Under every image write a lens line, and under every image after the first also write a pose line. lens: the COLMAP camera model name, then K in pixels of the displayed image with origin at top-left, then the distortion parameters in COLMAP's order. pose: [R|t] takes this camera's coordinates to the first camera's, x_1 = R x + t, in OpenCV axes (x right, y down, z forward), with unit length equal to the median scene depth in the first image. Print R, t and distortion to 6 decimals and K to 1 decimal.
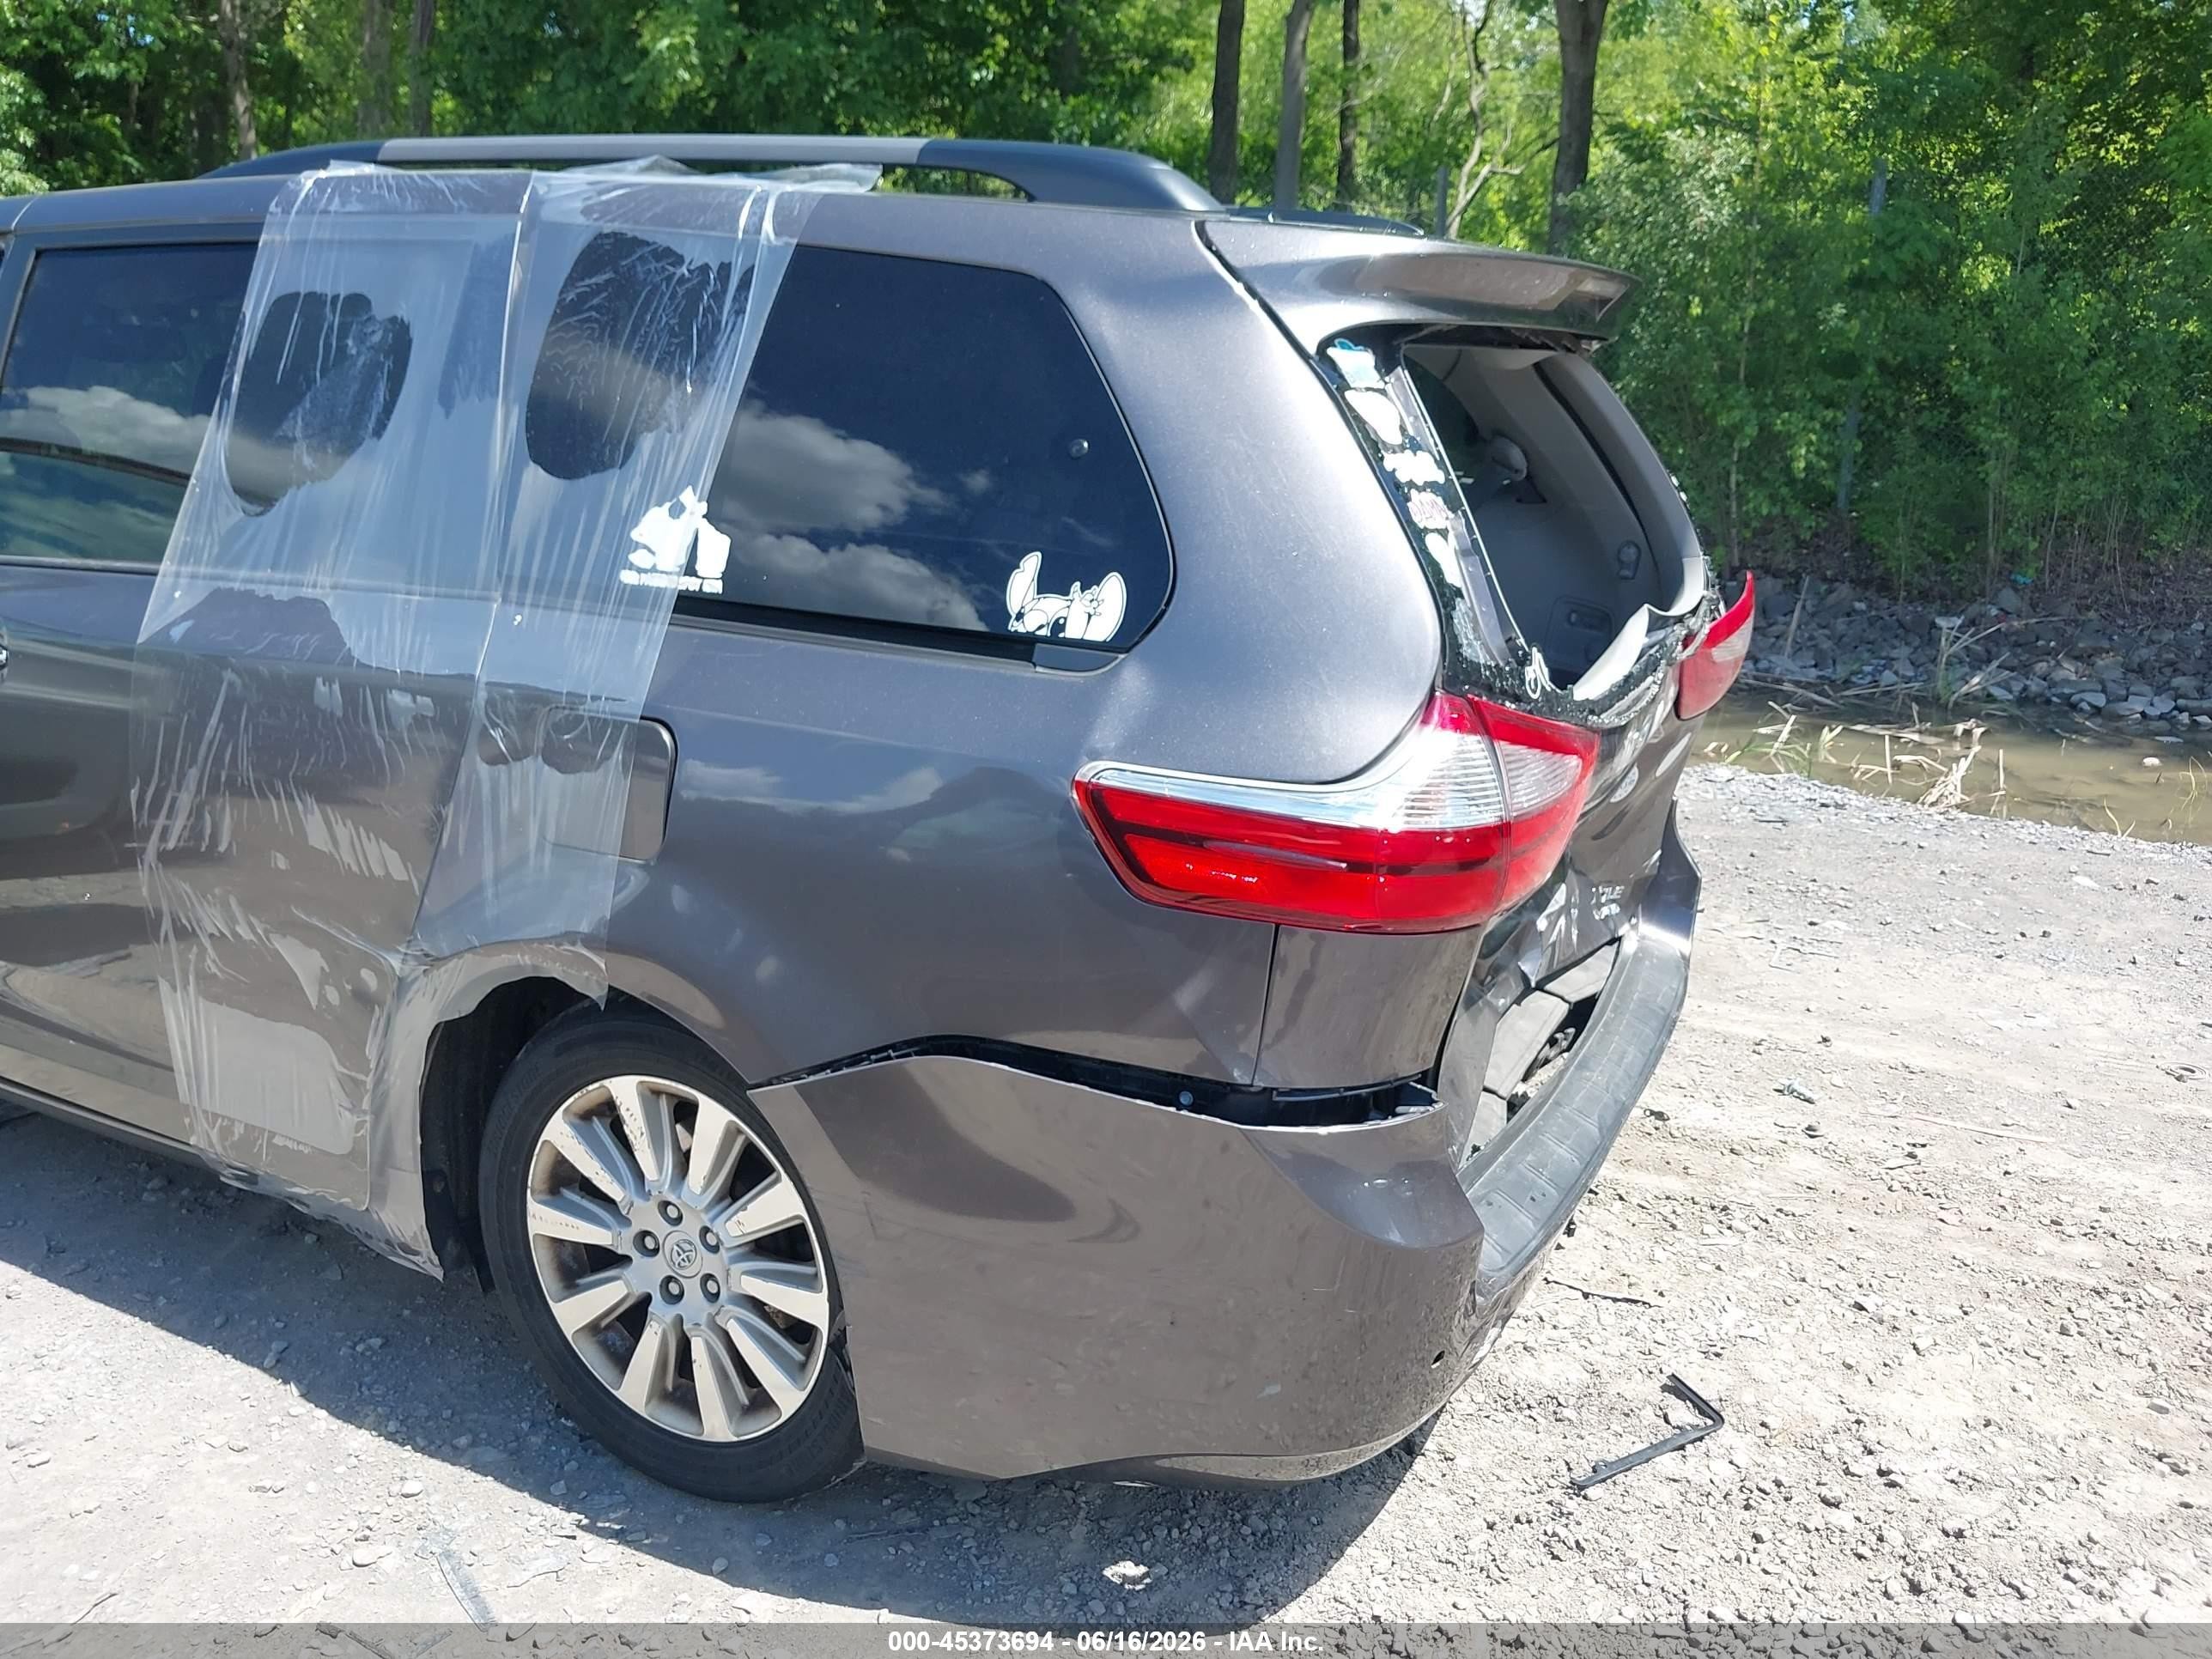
lens RADIAL K [[1776.8, 0, 1127.9], [0, 1776.8, 815.5], [0, 0, 1]] dist [-0.008546, -0.002178]
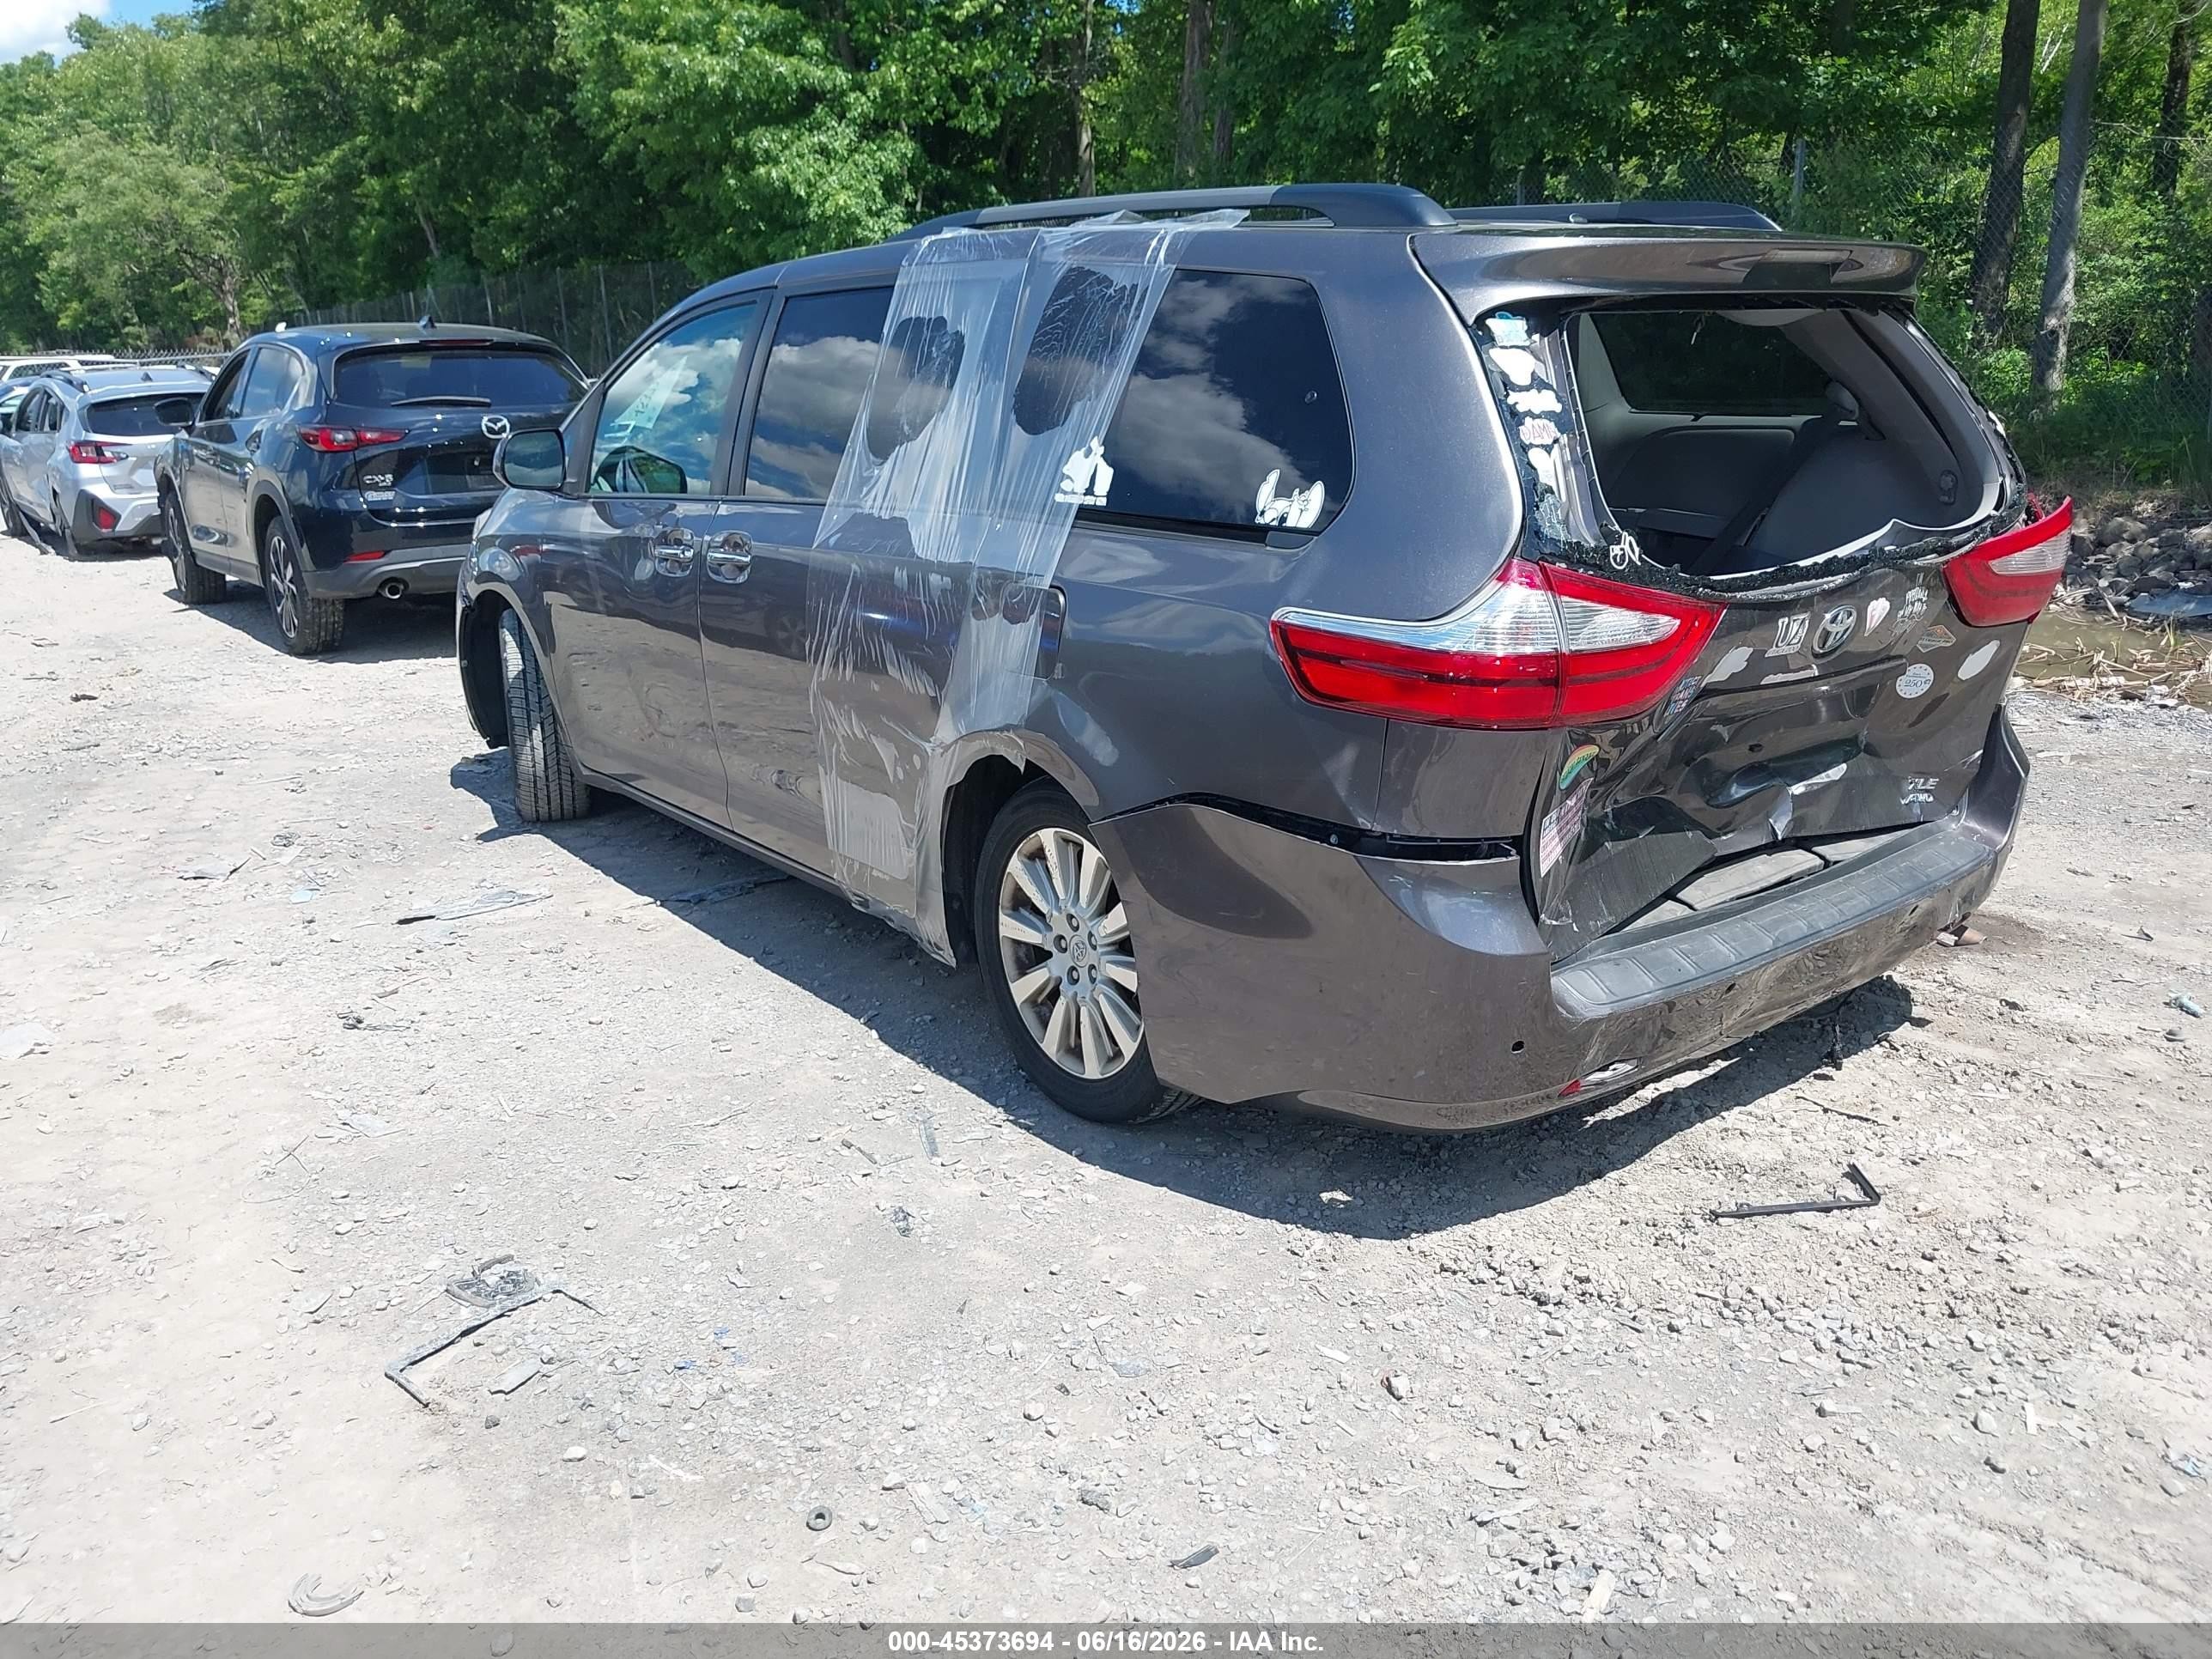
lens RADIAL K [[1776.8, 0, 1112.5], [0, 1776.8, 845.9], [0, 0, 1]] dist [-0.008546, -0.002178]
pose [[0.898653, 0.069743, -0.433080, 0.423605], [-0.059890, 0.997542, 0.036371, 0.103101], [0.434553, -0.006748, 0.900621, -0.342121]]
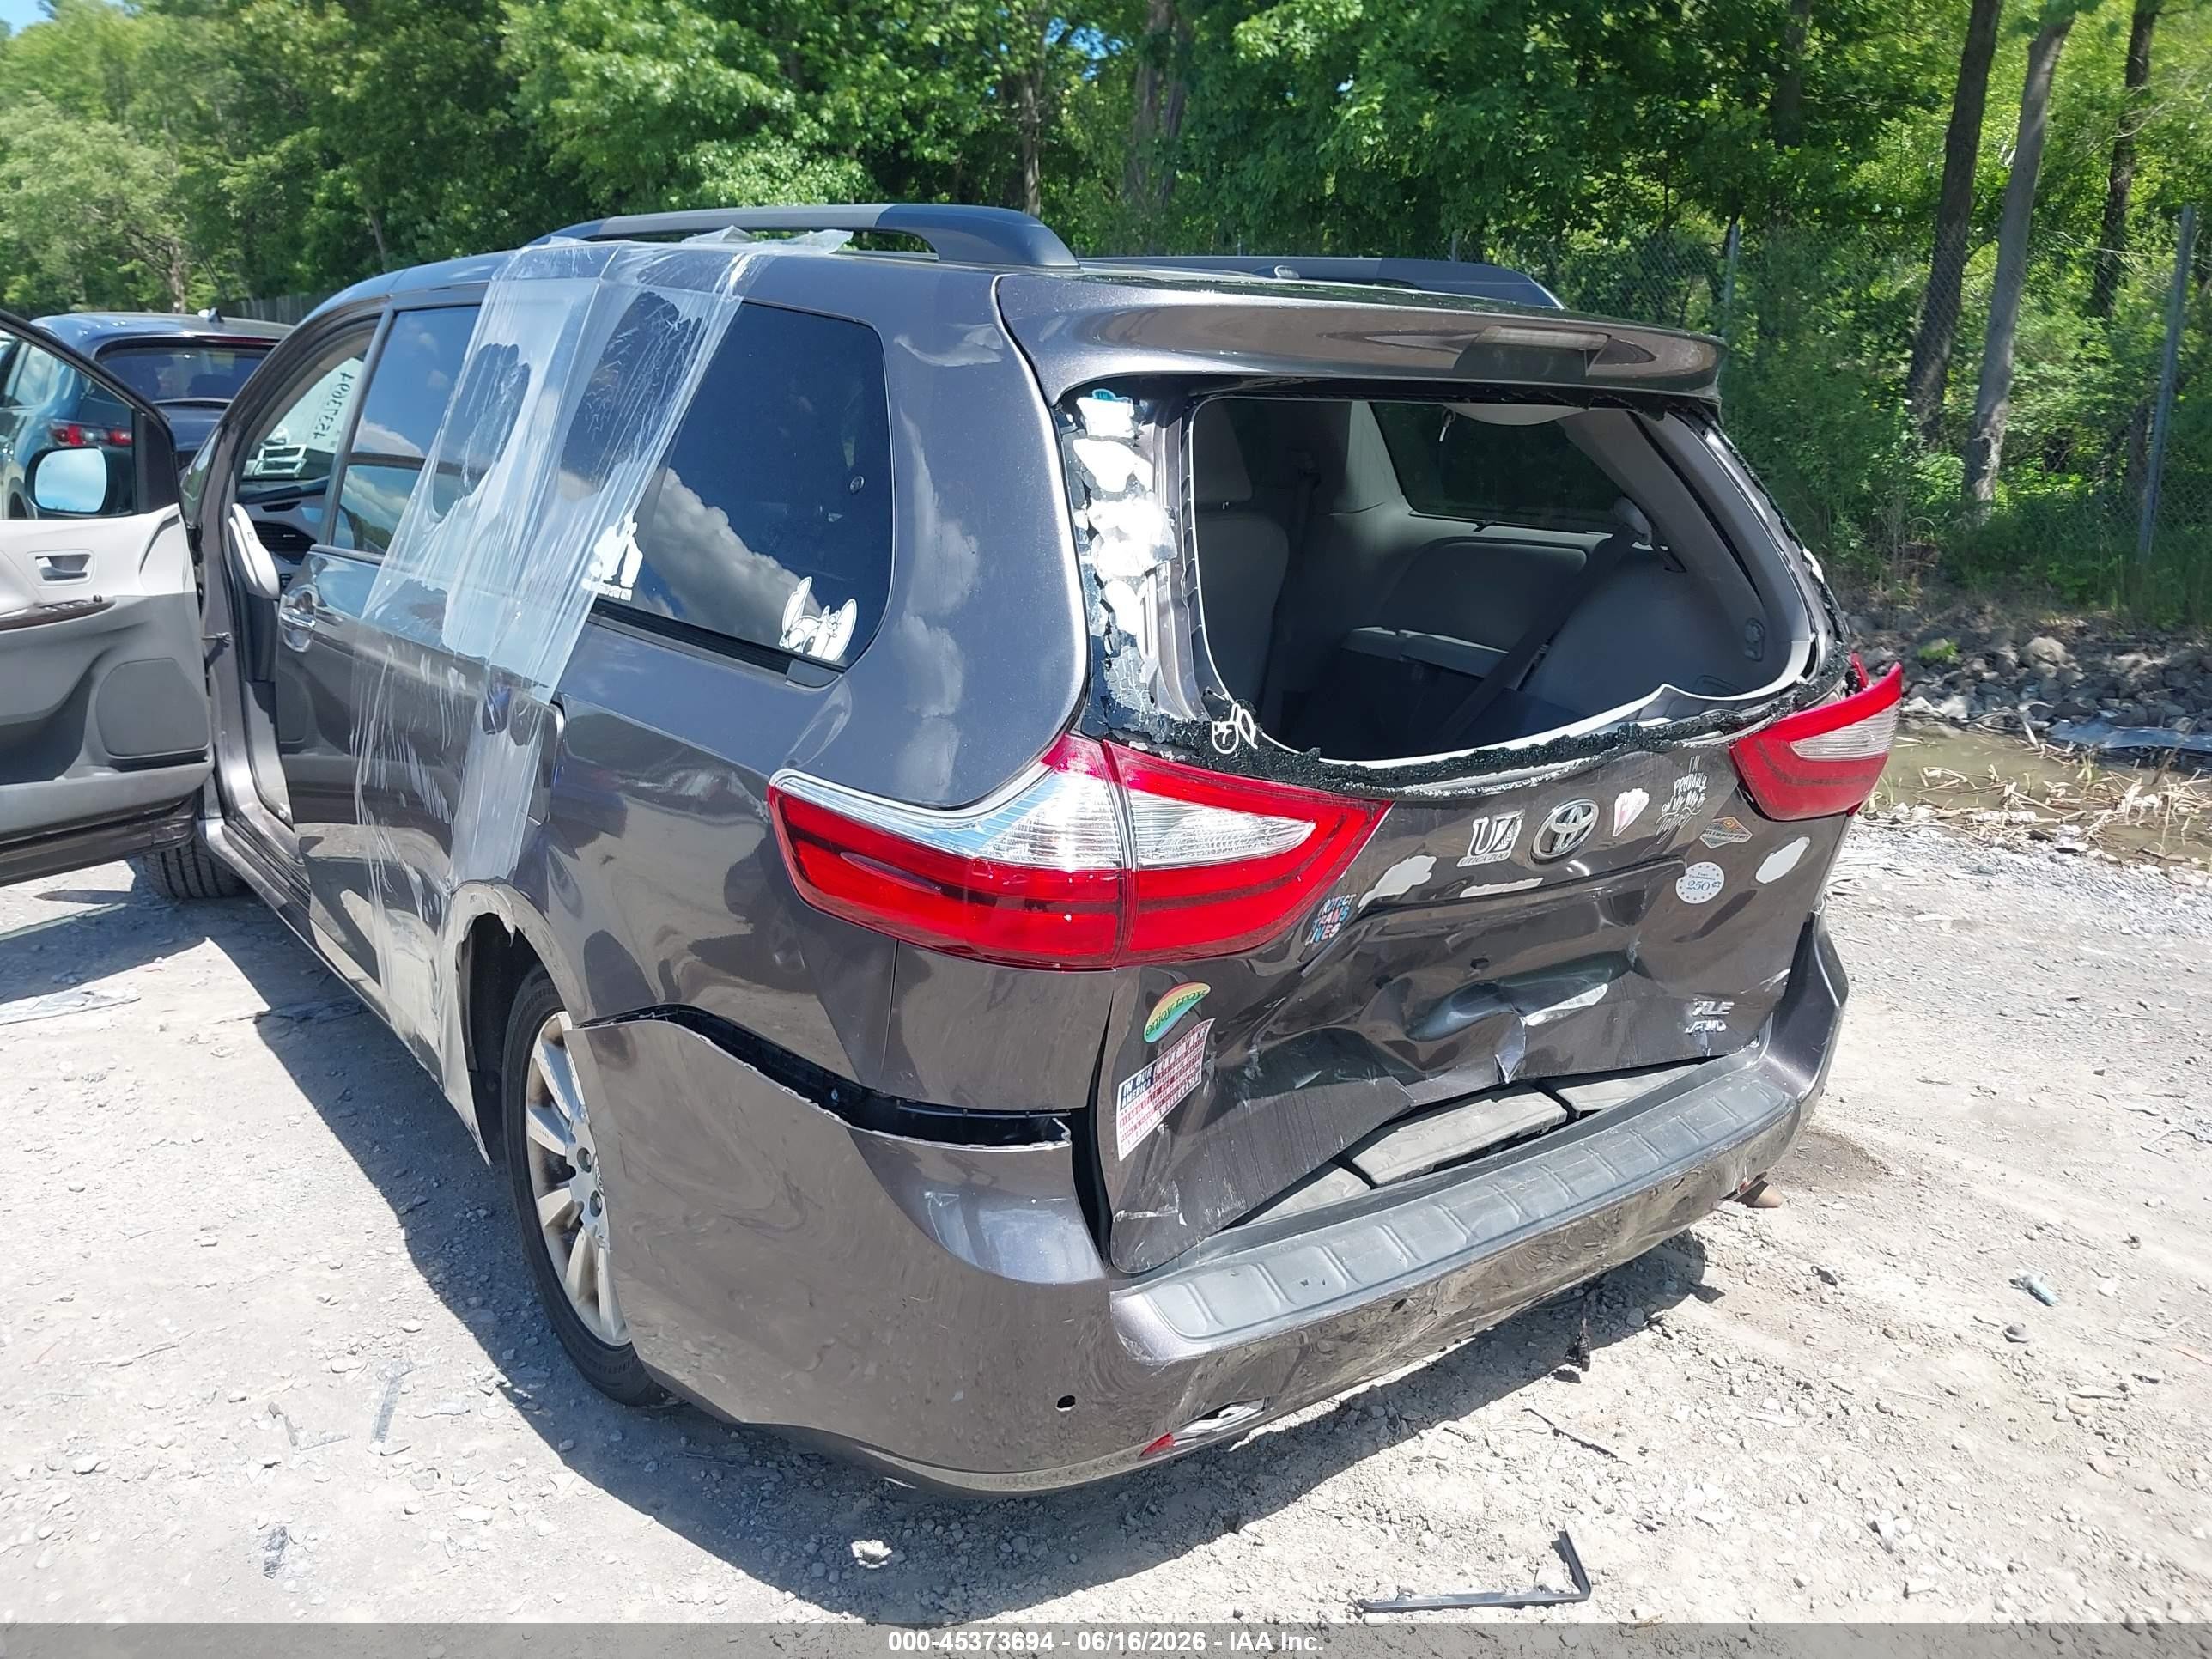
lens RADIAL K [[1776.8, 0, 1117.6], [0, 1776.8, 819.4], [0, 0, 1]] dist [-0.008546, -0.002178]
pose [[0.904861, 0.107351, -0.411950, 0.508132], [-0.118962, 0.992895, -0.002562, -0.017777], [0.408749, 0.051325, 0.911203, 0.078068]]
